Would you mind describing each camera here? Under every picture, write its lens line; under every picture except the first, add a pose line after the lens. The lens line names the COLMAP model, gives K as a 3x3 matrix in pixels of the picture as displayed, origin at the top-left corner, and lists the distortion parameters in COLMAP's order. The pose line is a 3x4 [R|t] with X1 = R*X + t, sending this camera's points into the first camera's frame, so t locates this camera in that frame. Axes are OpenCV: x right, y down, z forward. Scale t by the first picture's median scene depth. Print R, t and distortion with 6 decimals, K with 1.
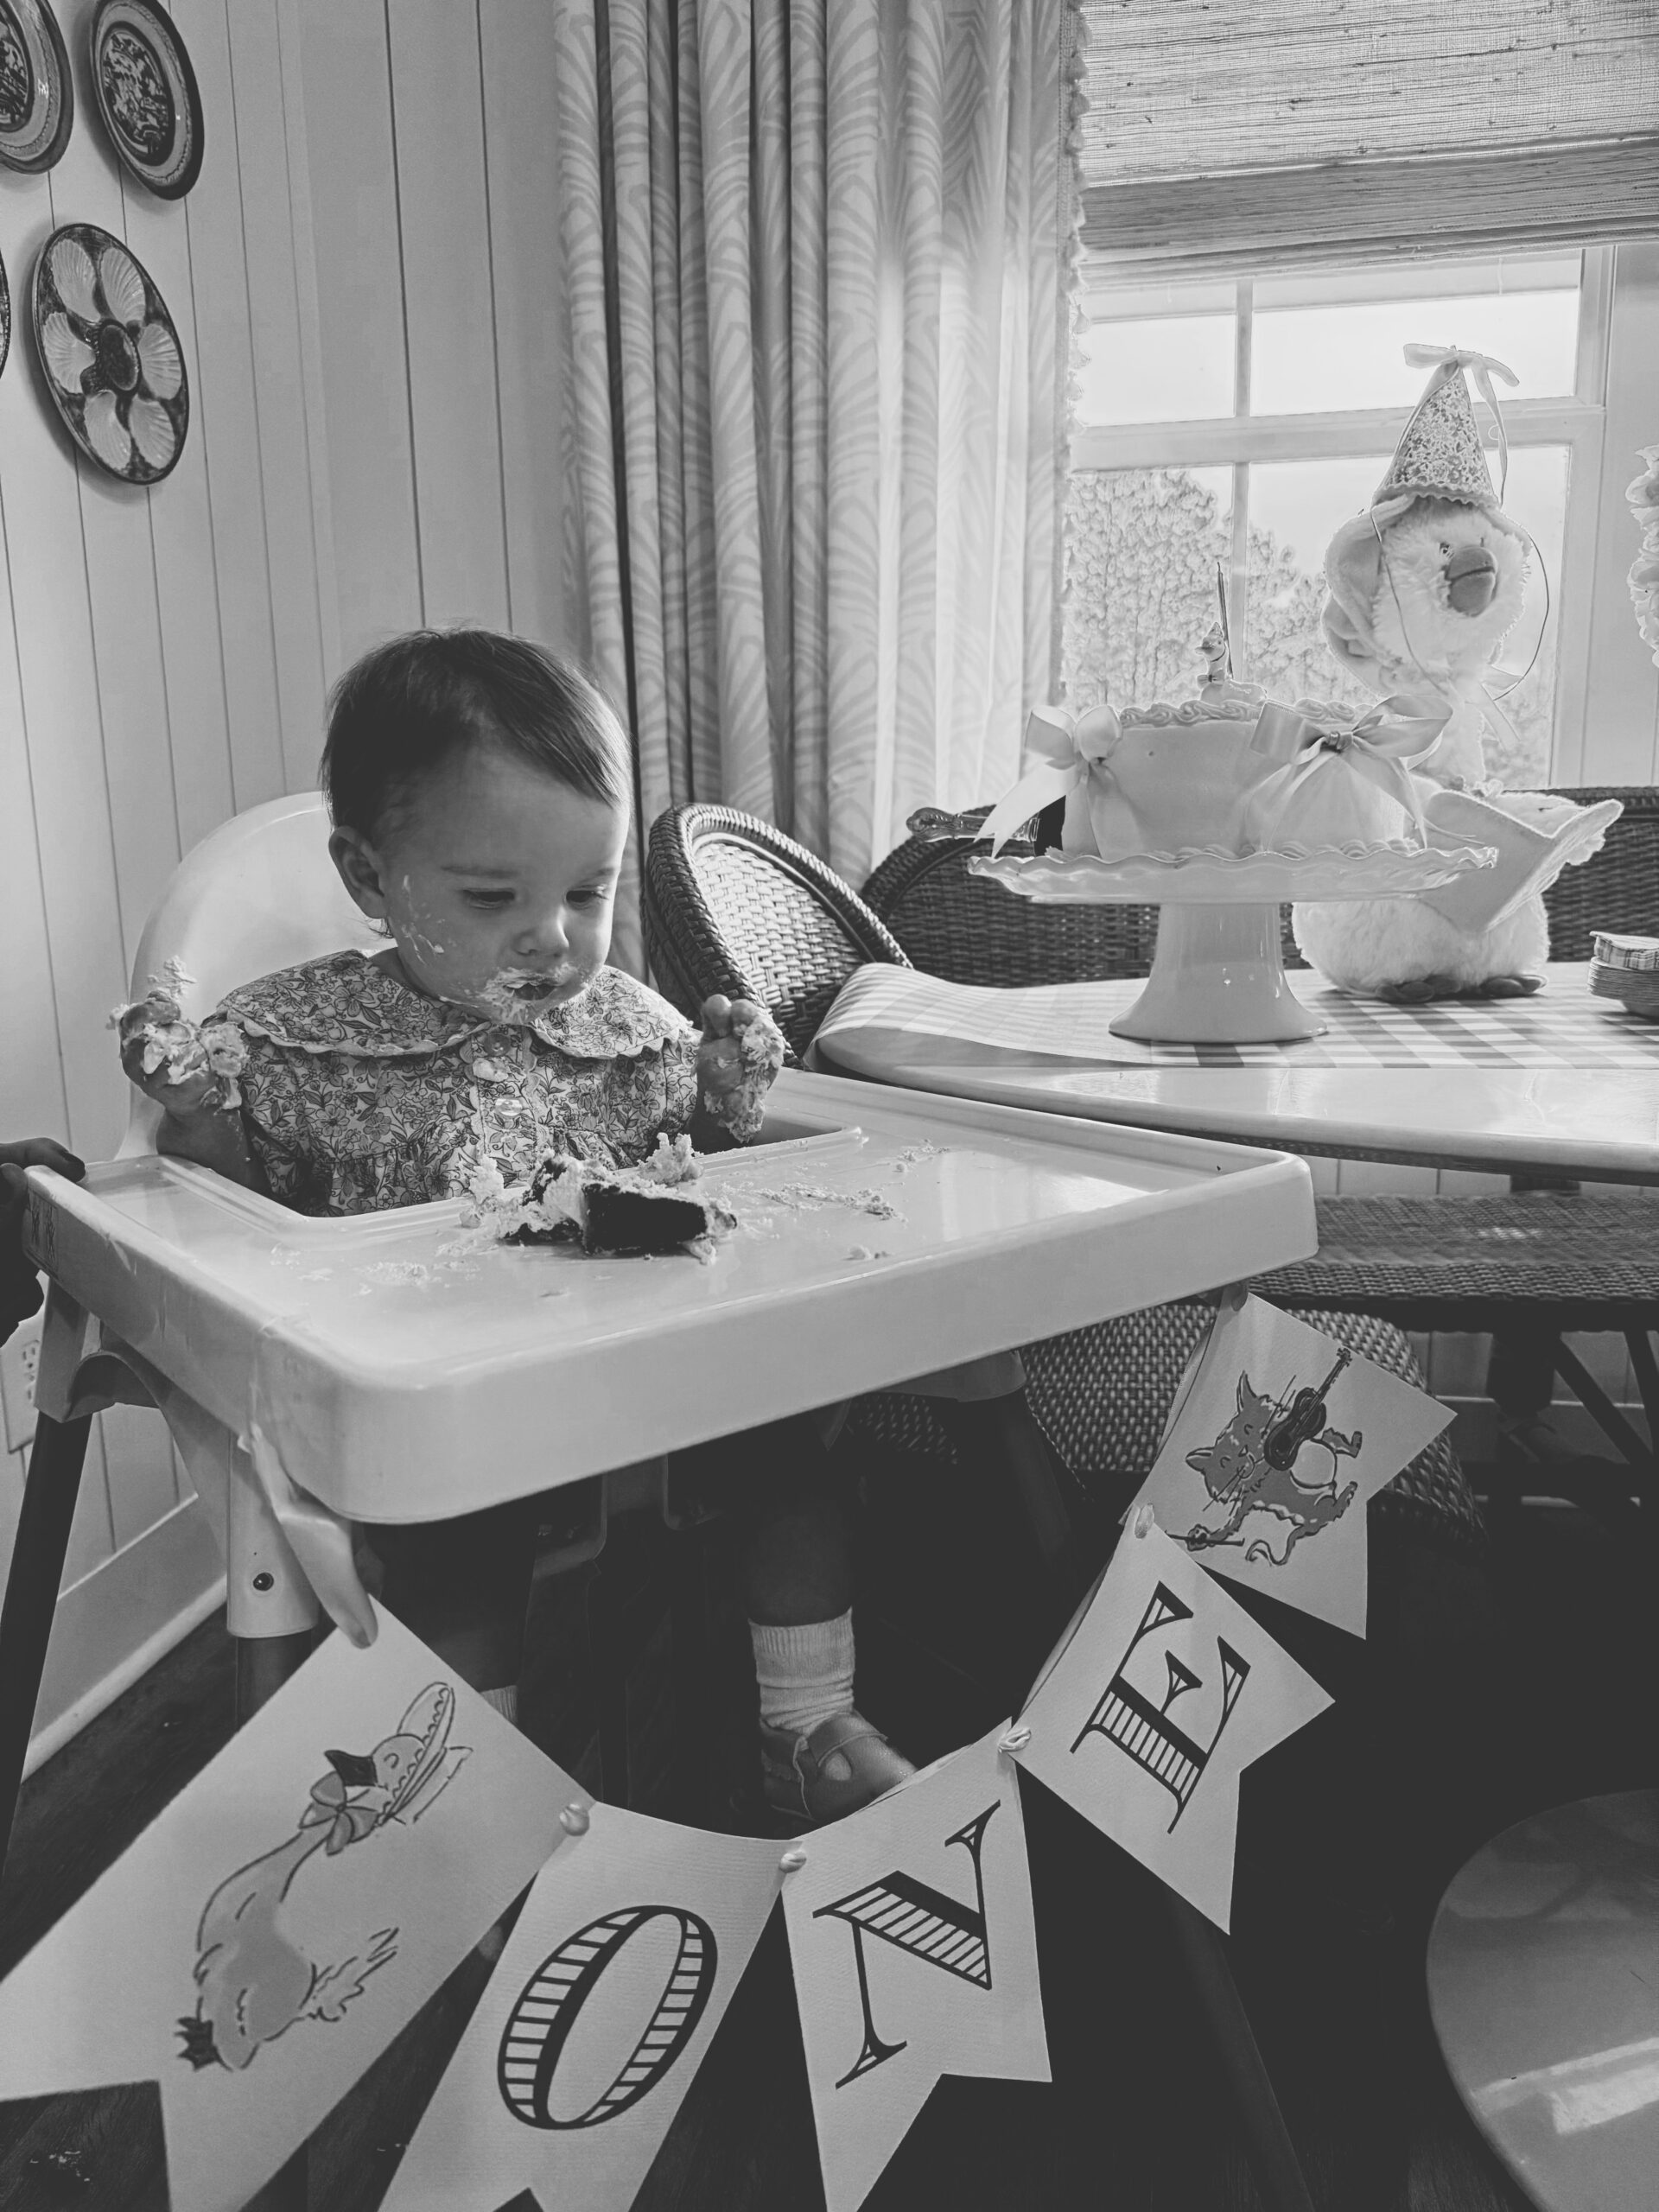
lens RADIAL K [[1588.3, 0, 742.6], [0, 1588.3, 1107.6], [0, 0, 1]] dist [0.003950, 0.006863]
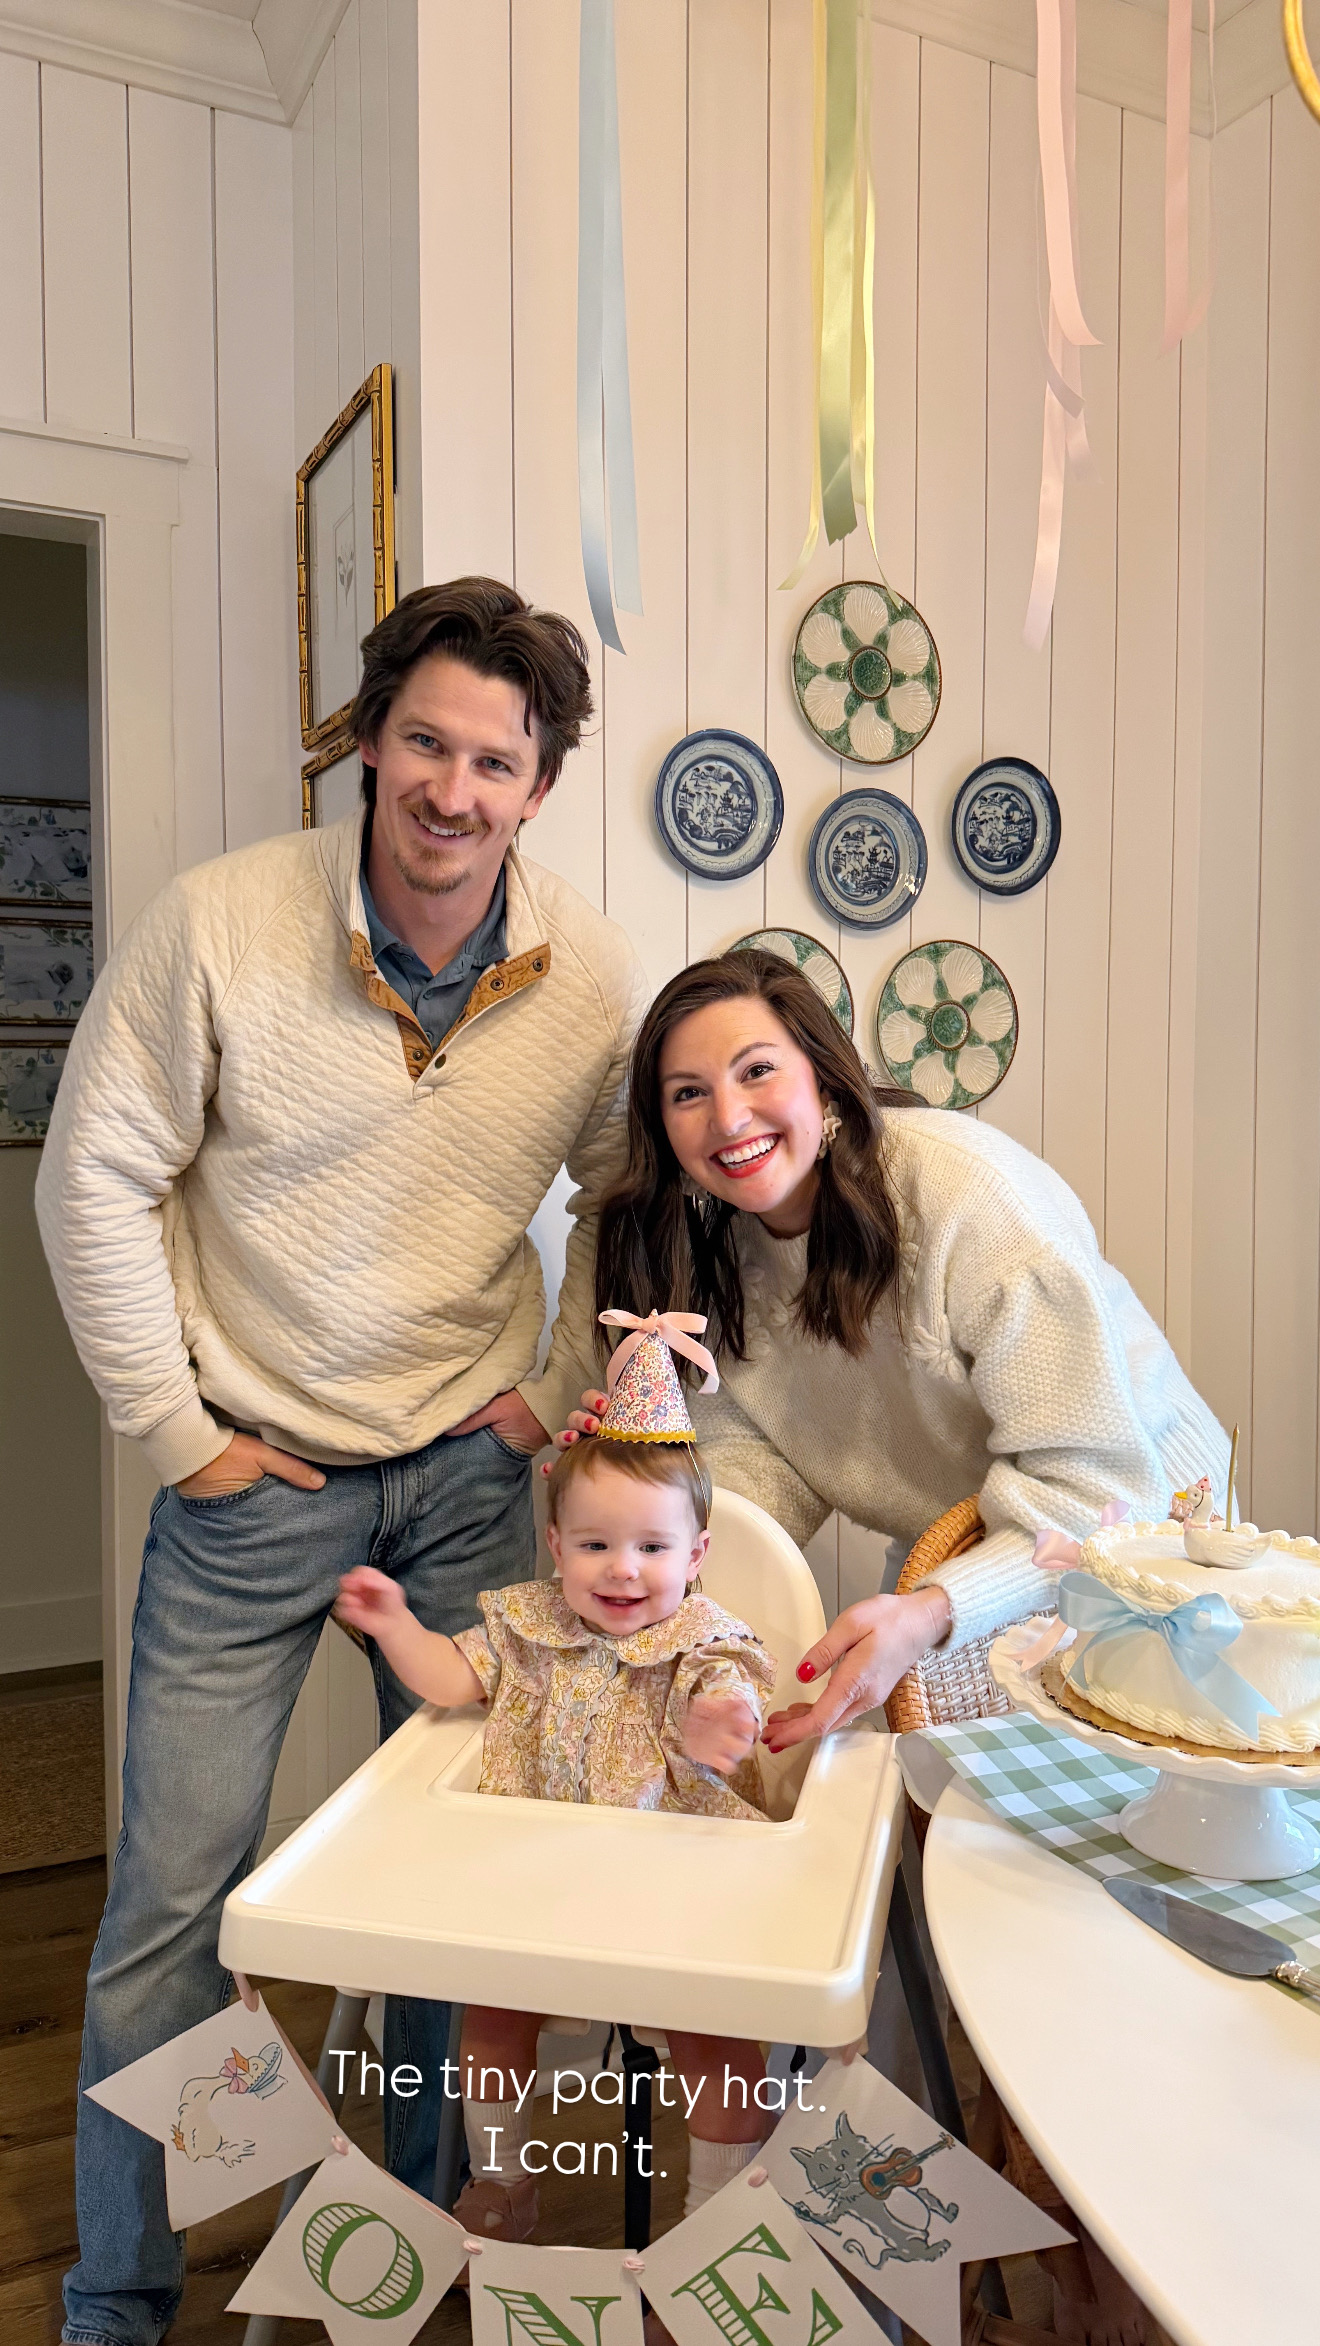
lens RADIAL K [[1527.8, 0, 638.3], [0, 1527.8, 1262.7], [0, 0, 1]] dist [0.027916, -0.004091]
pose [[0.655033, 0.076985, -0.751668, 0.429417], [-0.139994, 0.989938, -0.020609, -0.194333], [0.742518, 0.118729, 0.659219, -0.050881]]
